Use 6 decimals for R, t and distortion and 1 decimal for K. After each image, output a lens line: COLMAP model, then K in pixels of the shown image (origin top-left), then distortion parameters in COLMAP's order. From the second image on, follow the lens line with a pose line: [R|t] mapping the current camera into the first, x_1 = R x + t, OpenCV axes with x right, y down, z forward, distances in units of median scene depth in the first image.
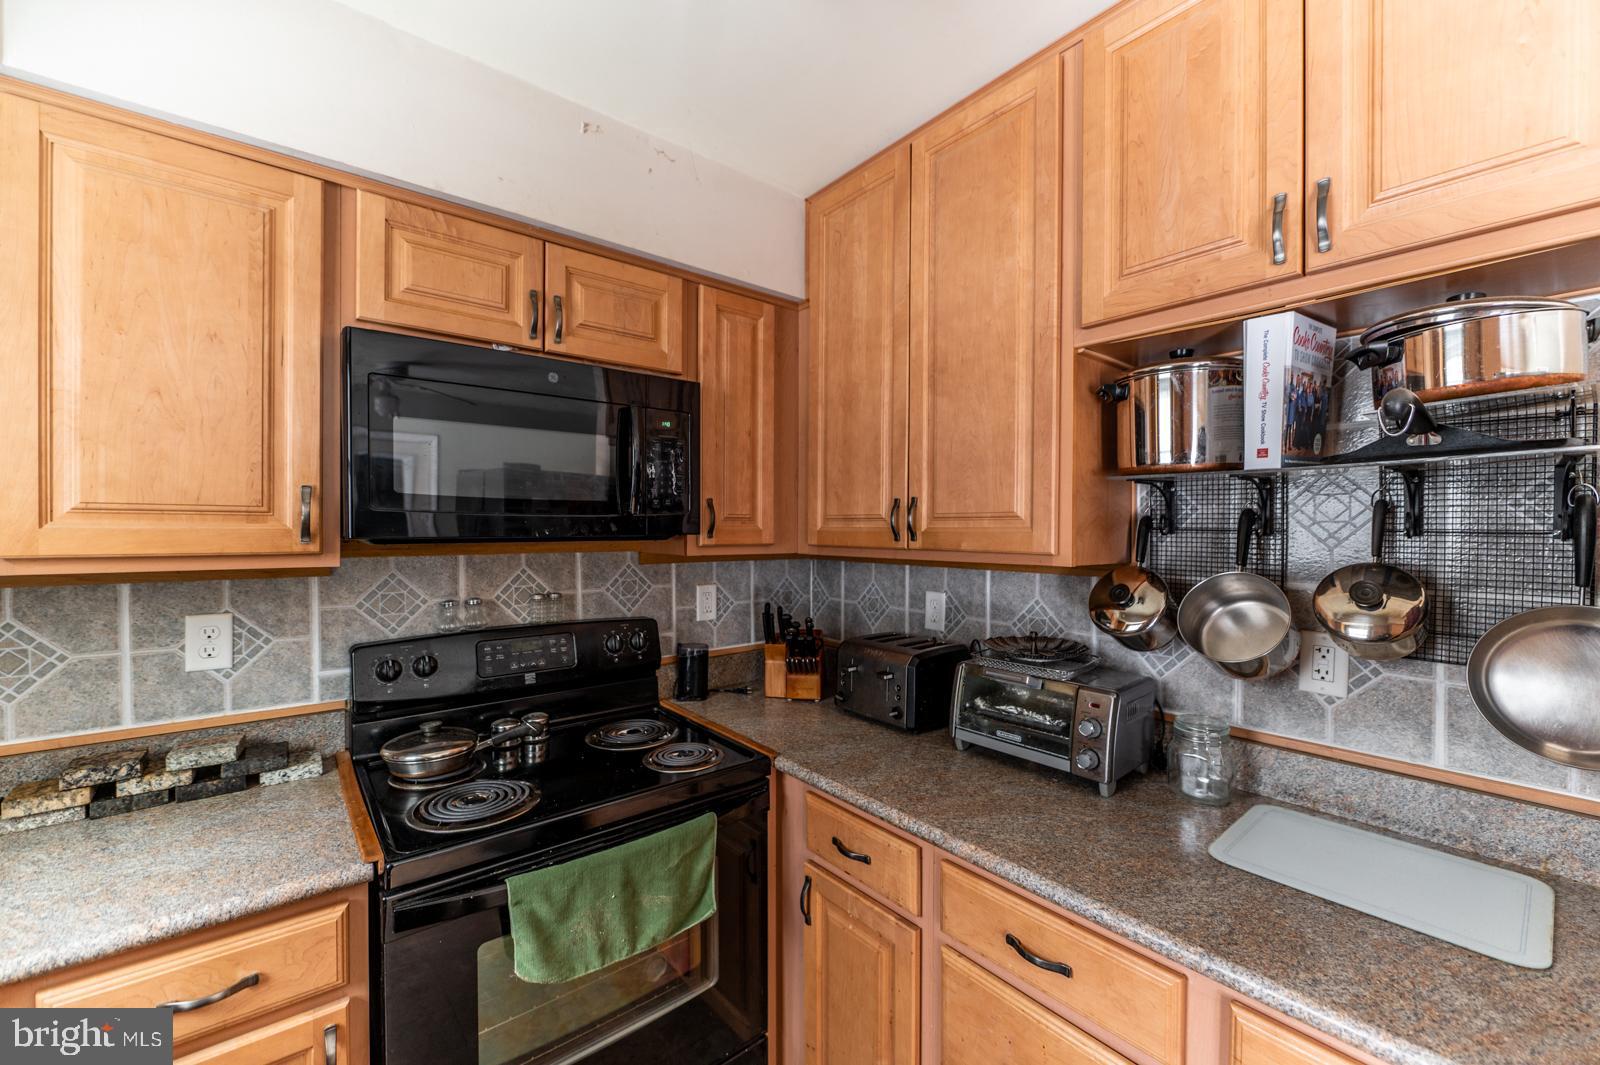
lens RADIAL K [[633.3, 0, 800.0], [0, 633.3, 532.5], [0, 0, 1]] dist [-0.008367, -0.000410]
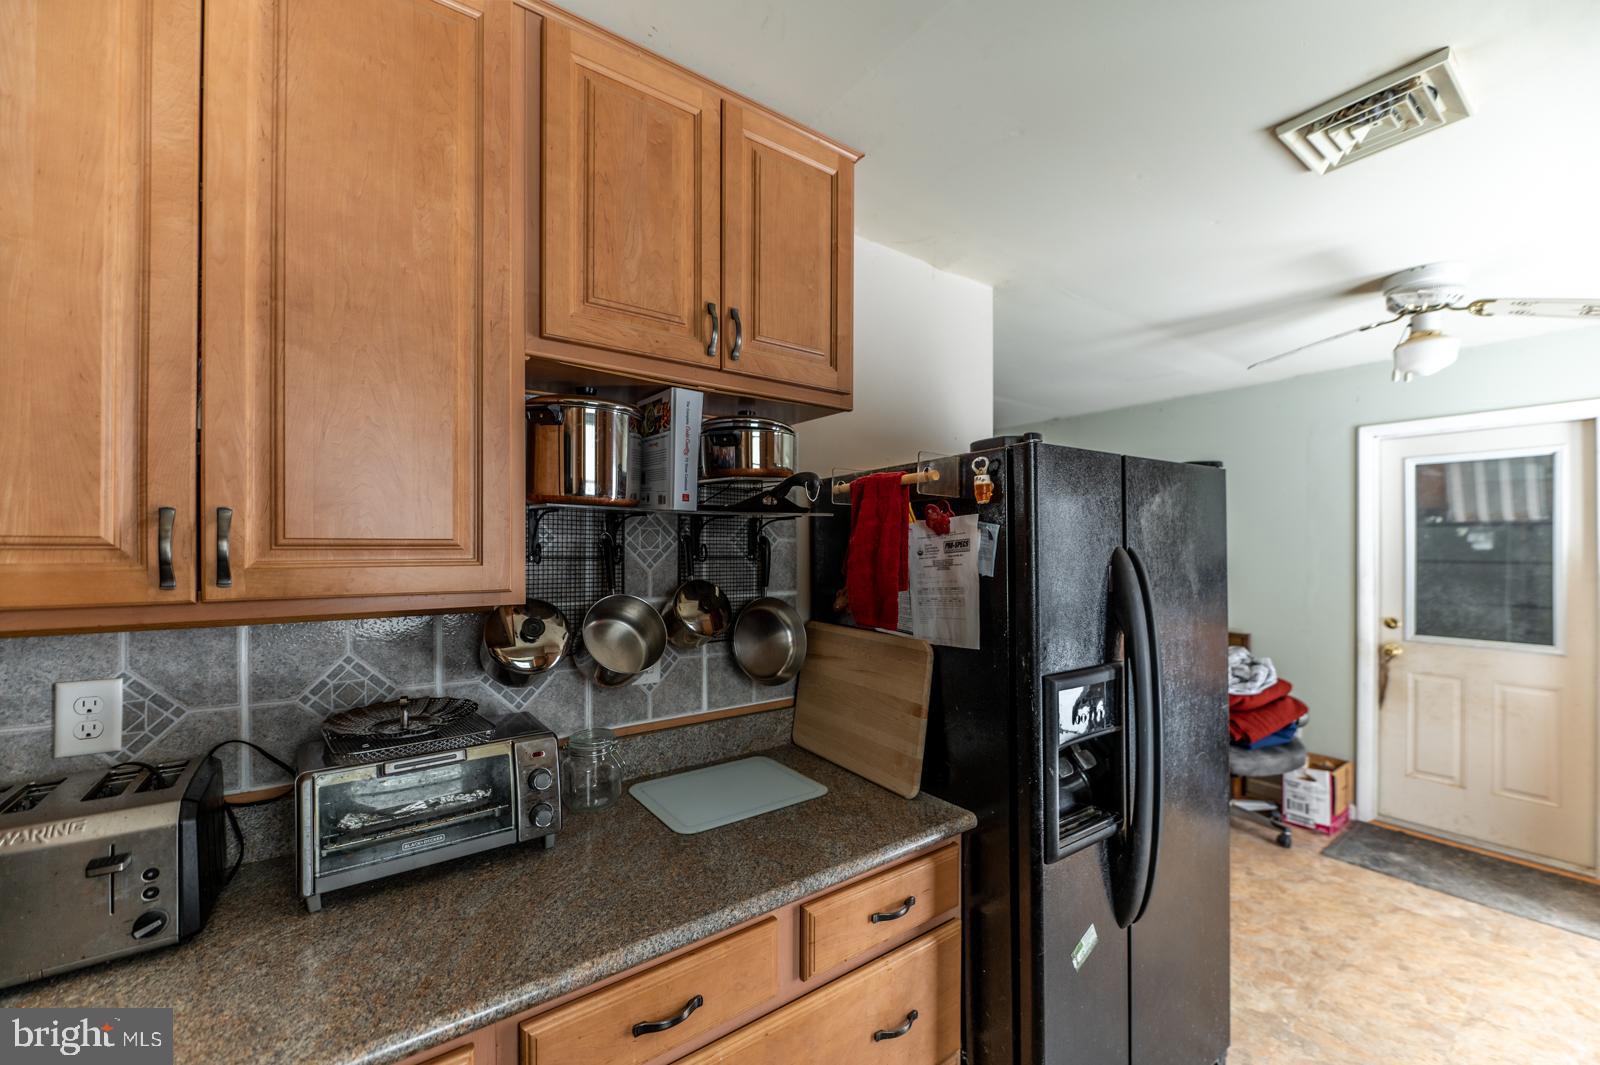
lens RADIAL K [[631.2, 0, 809.2], [0, 631.2, 549.7], [0, 0, 1]] dist [-0.001374, -0.000127]
pose [[0.051600, -0.005379, 0.998653, -0.368748], [0.006162, 0.999968, 0.005068, -0.019608], [-0.998649, 0.005892, 0.051632, 0.494890]]
